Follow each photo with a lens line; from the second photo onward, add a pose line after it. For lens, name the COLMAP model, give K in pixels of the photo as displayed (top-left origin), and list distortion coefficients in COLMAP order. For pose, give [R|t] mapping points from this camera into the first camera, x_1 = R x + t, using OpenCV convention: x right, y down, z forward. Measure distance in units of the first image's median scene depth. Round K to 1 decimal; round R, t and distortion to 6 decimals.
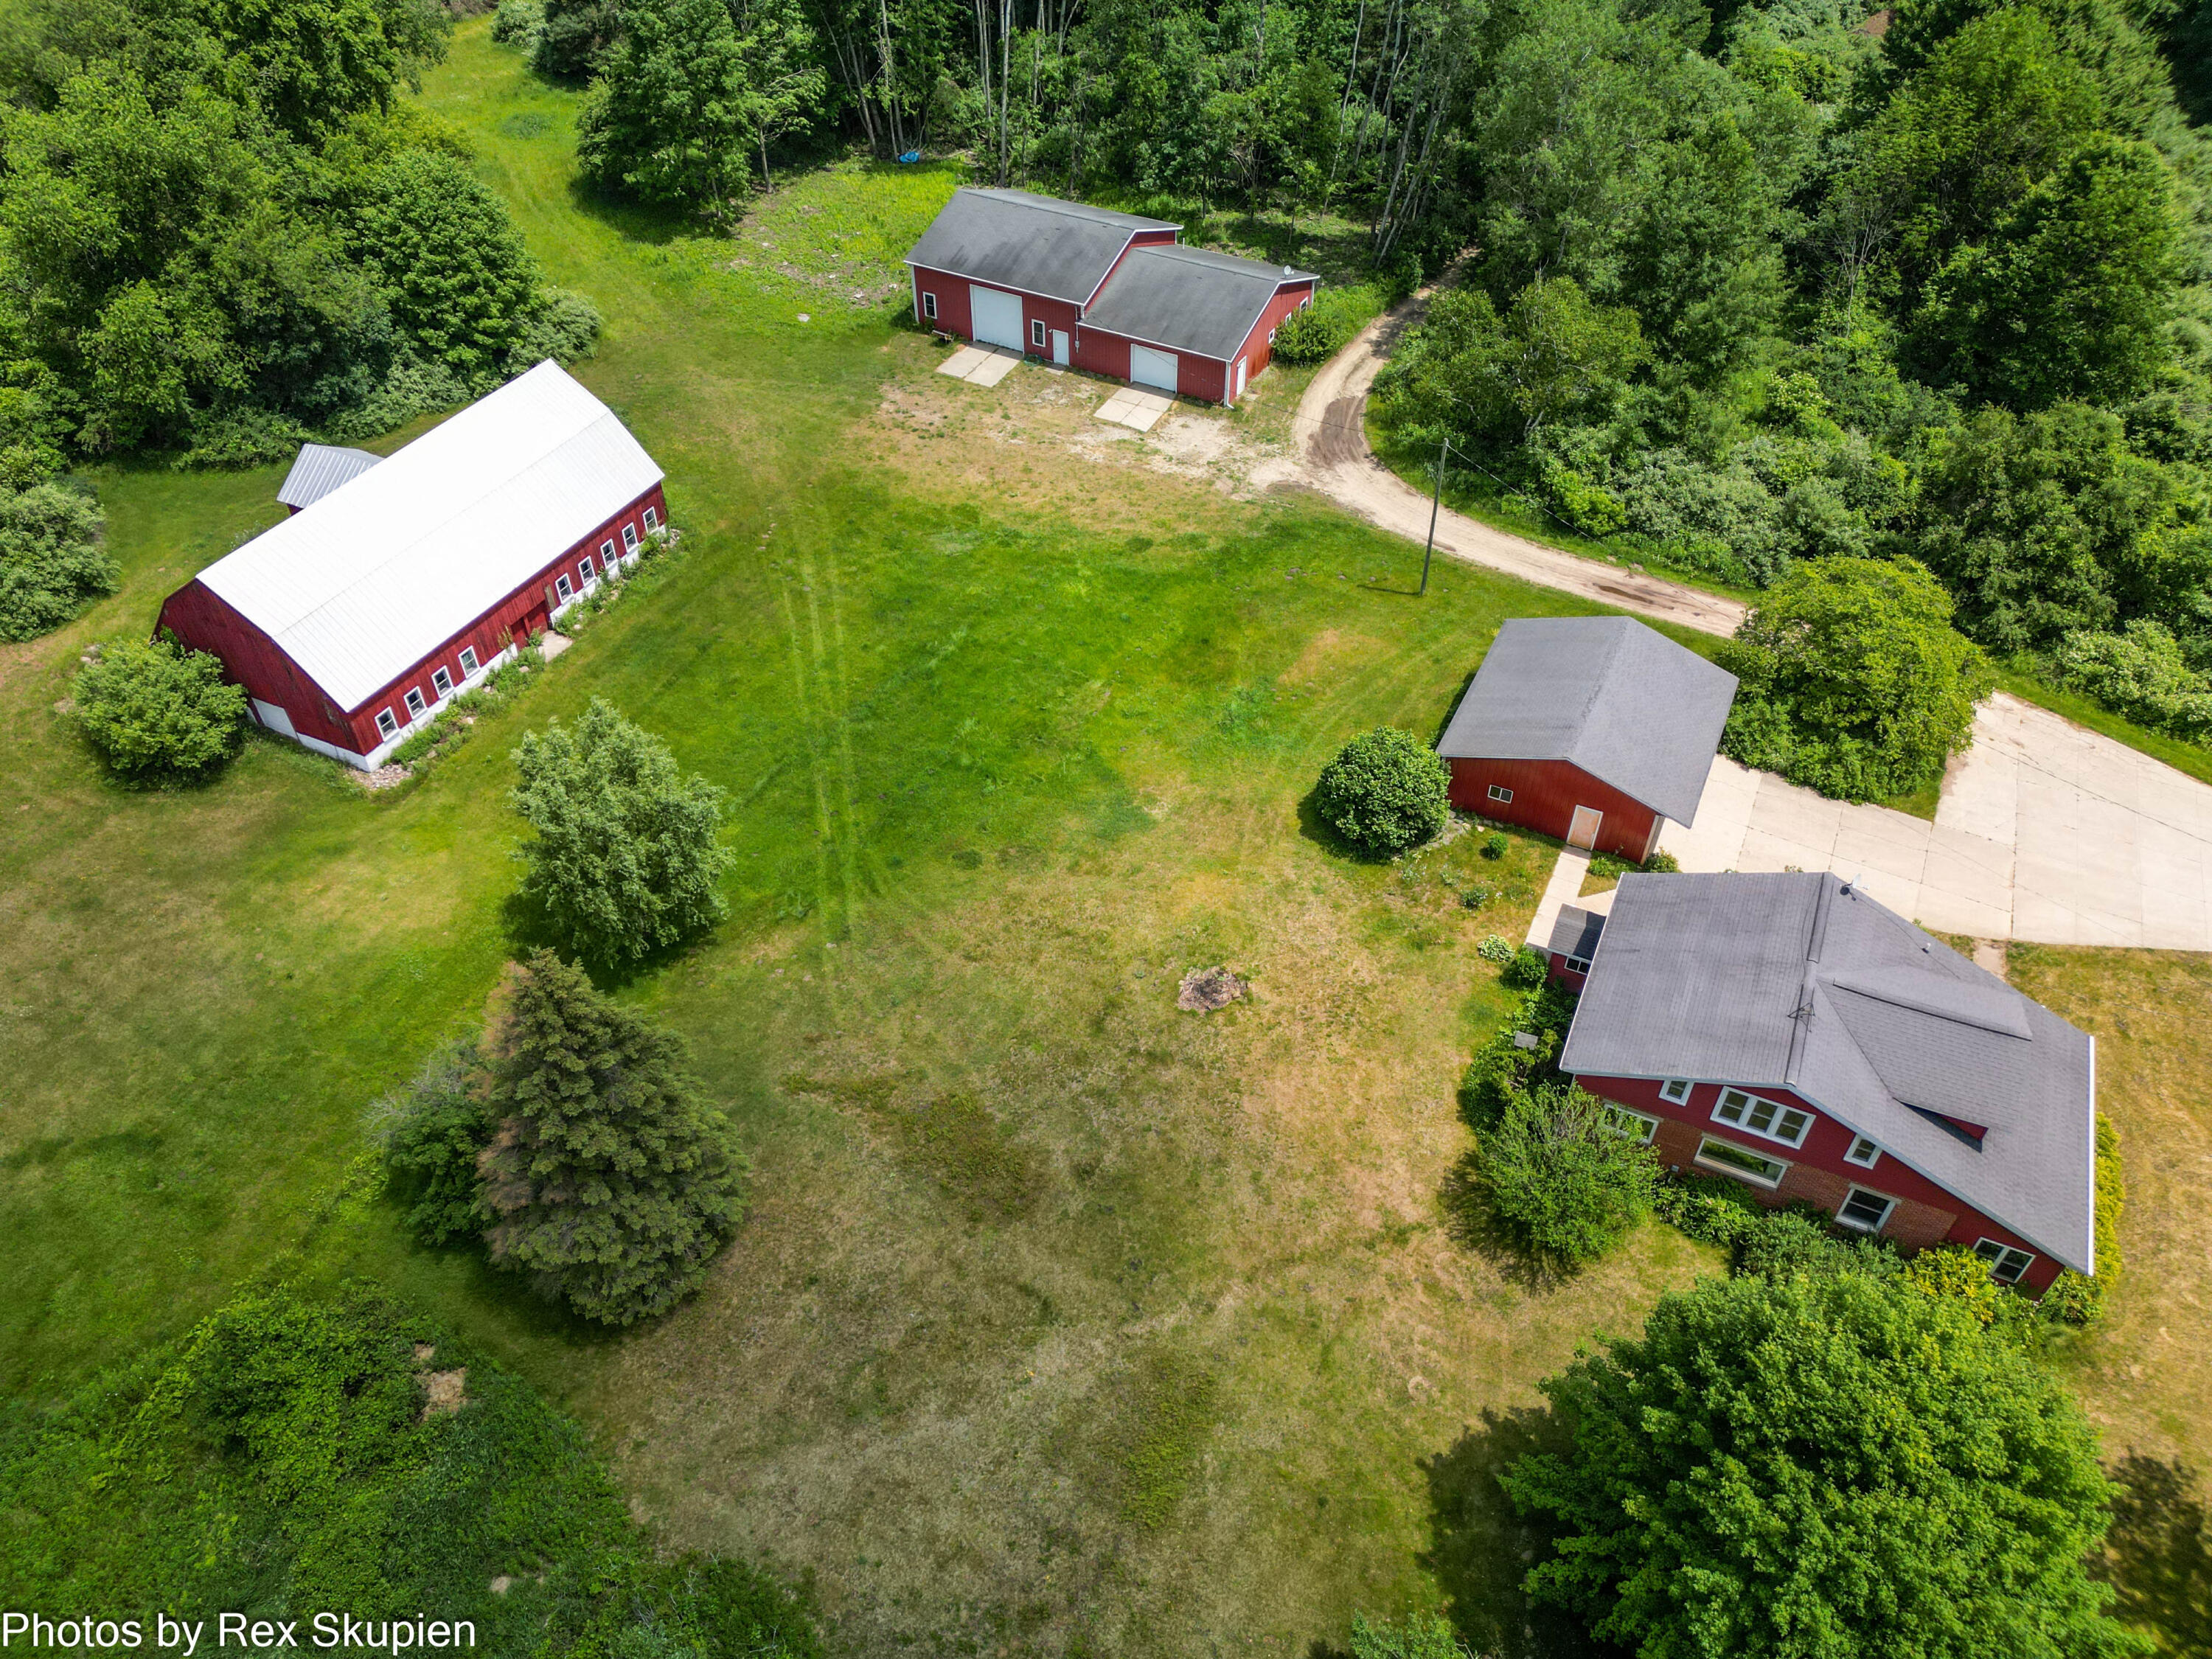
lens RADIAL K [[1538.5, 0, 1108.7], [0, 1538.5, 826.5], [0, 0, 1]] dist [0.059974, -0.008127]
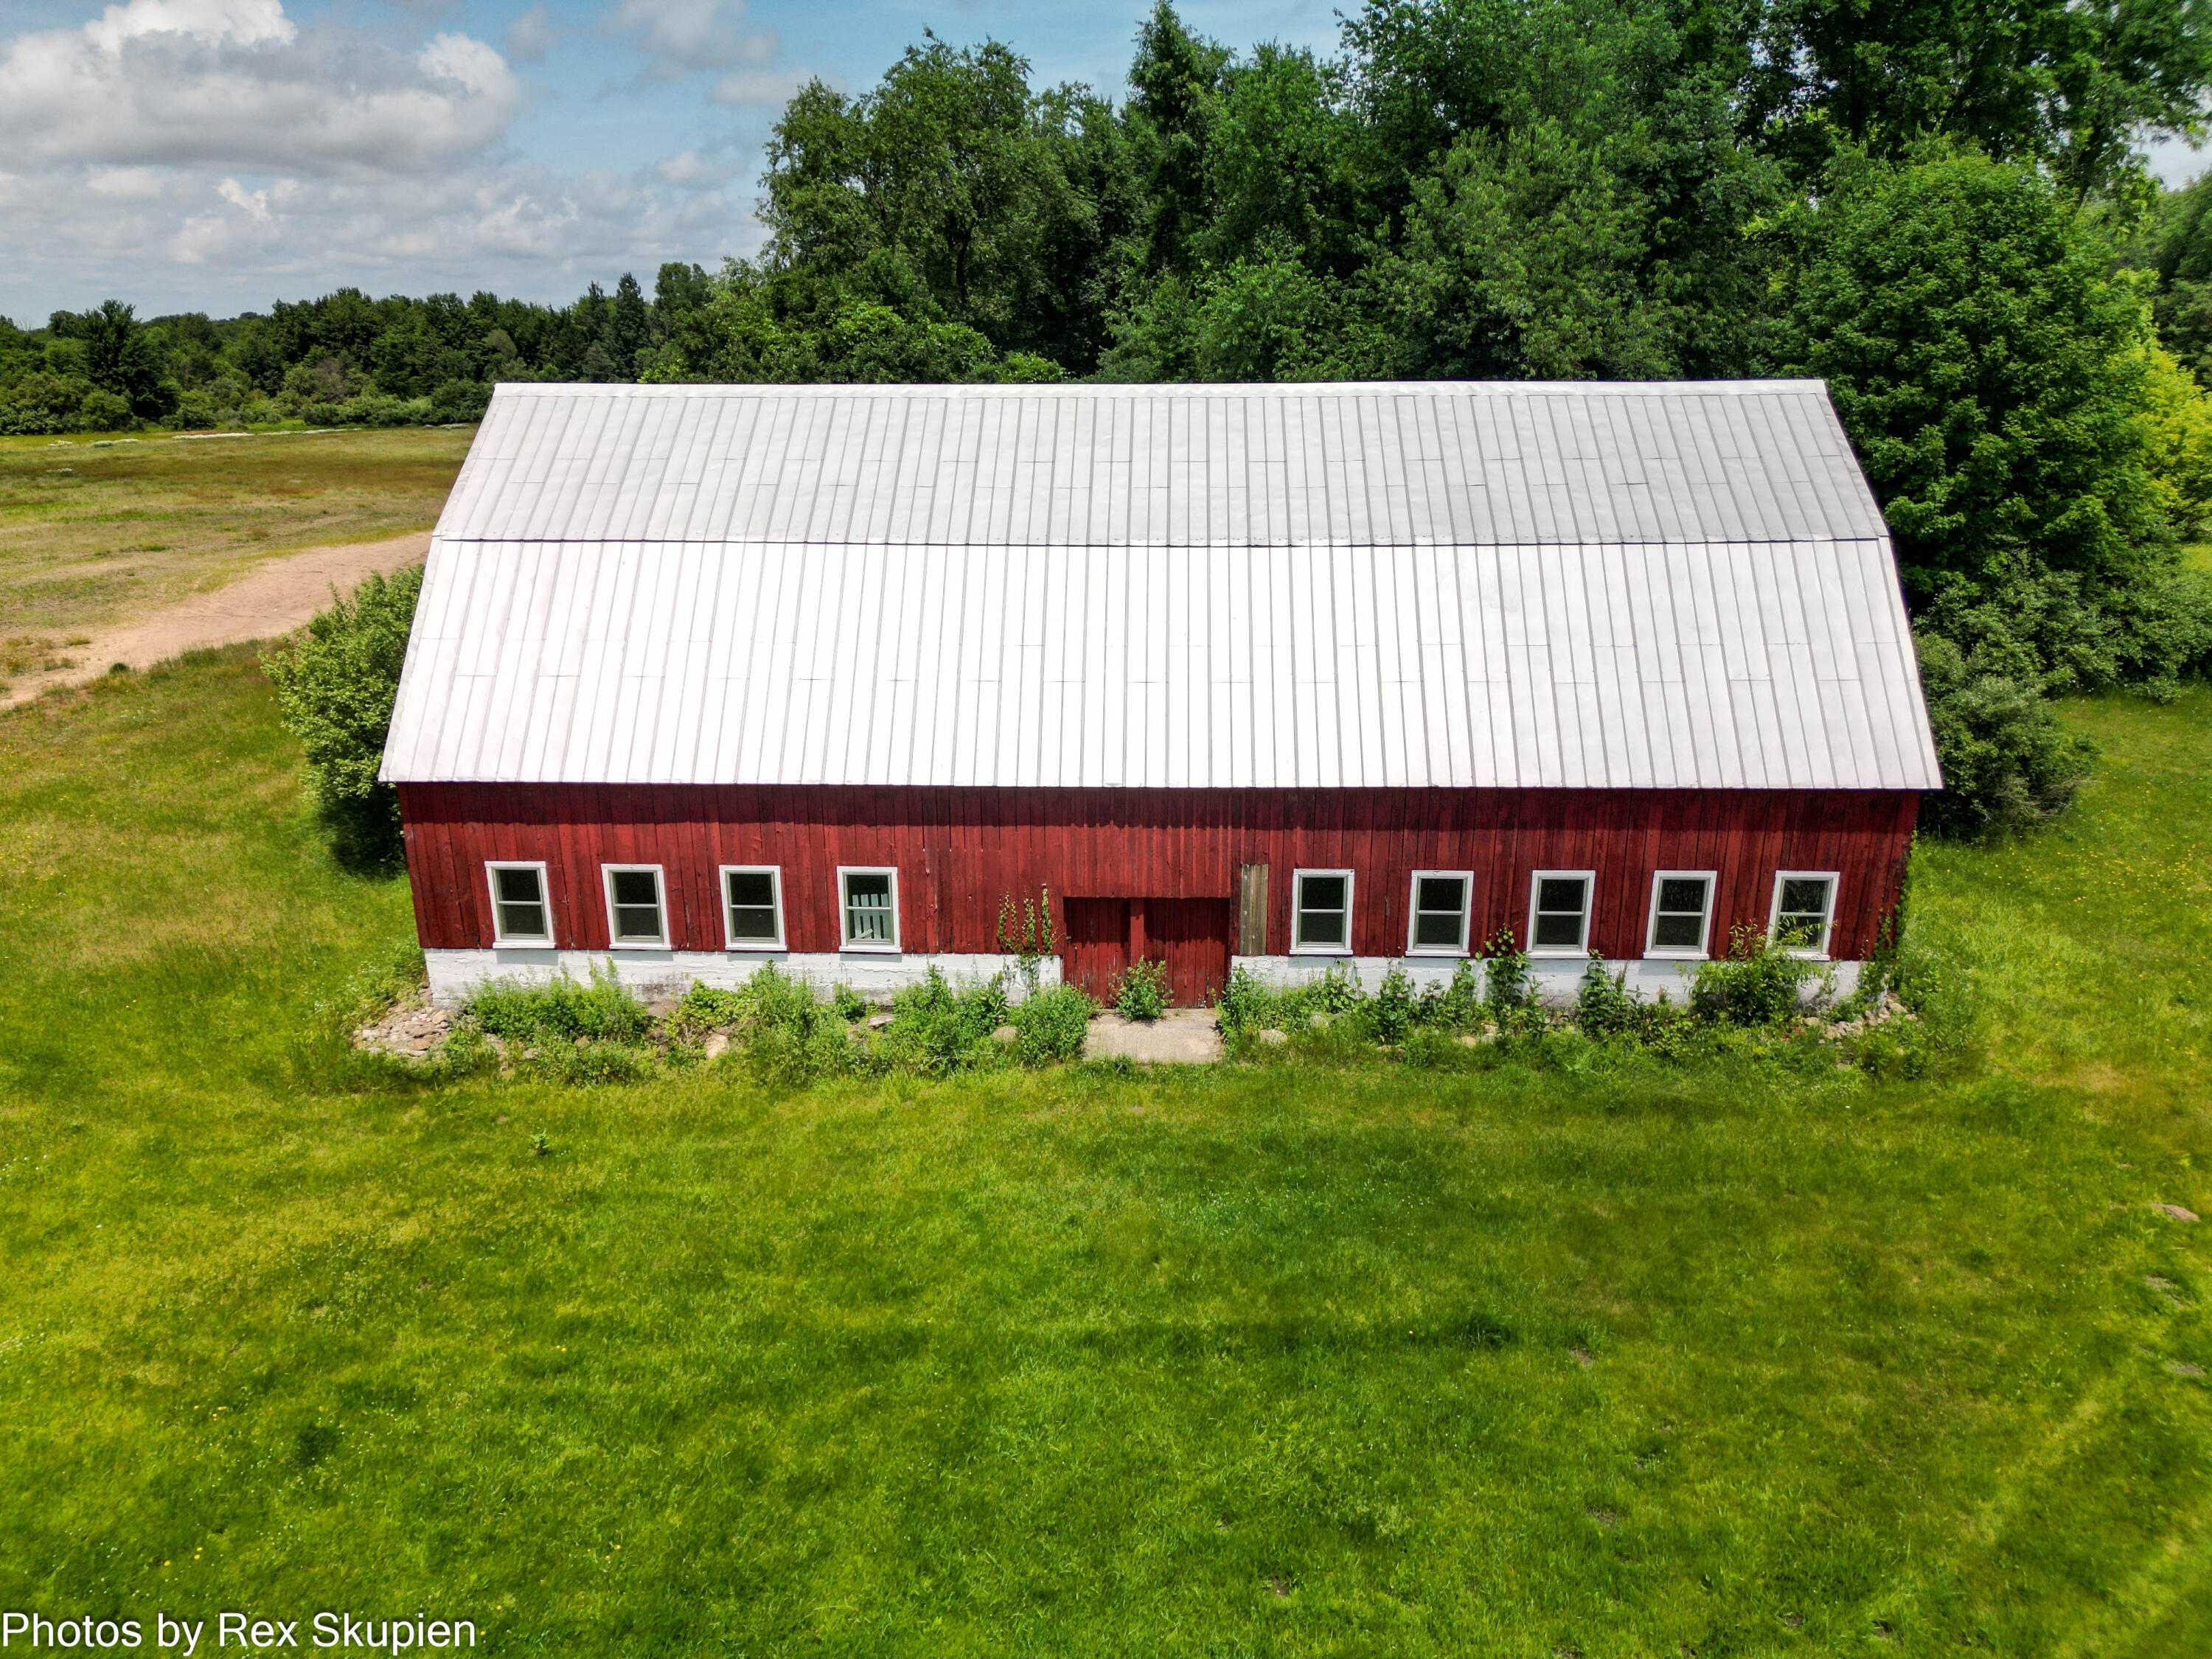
lens RADIAL K [[1538.5, 0, 1103.6], [0, 1538.5, 831.0], [0, 0, 1]] dist [0.059974, -0.008127]
pose [[0.397497, 0.269787, -0.877047, -0.116196], [-0.620899, 0.782839, -0.040597, -0.129843], [0.675634, 0.560695, 0.478686, 0.835001]]
